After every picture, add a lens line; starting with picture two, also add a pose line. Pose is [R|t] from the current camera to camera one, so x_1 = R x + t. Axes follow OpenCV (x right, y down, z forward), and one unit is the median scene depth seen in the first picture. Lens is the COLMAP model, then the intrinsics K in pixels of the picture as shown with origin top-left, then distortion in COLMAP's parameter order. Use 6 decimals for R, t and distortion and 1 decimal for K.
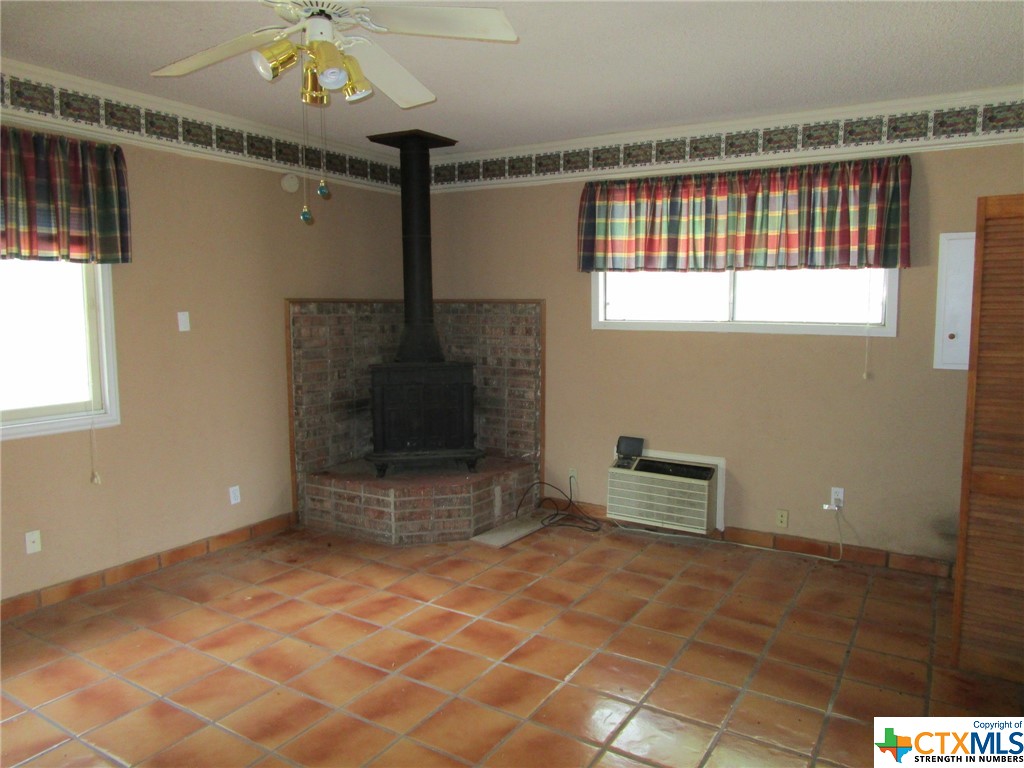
lens RADIAL K [[724.7, 0, 512.0], [0, 724.7, 384.0], [0, 0, 1]] dist [-0.028954, -0.001207]
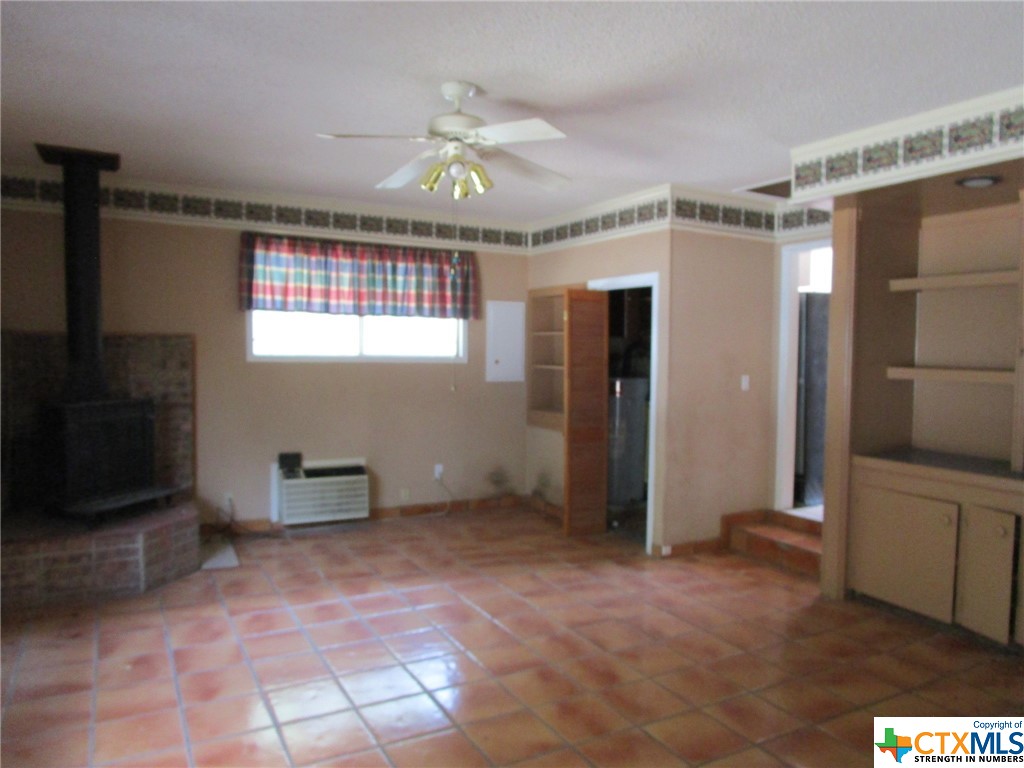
lens RADIAL K [[724.7, 0, 512.0], [0, 724.7, 384.0], [0, 0, 1]] dist [-0.028954, -0.001207]
pose [[0.493954, -0.039342, 0.868597, -0.726202], [0.080191, 0.996779, -0.000455, -0.009079], [-0.865782, 0.069879, 0.495518, 0.108000]]
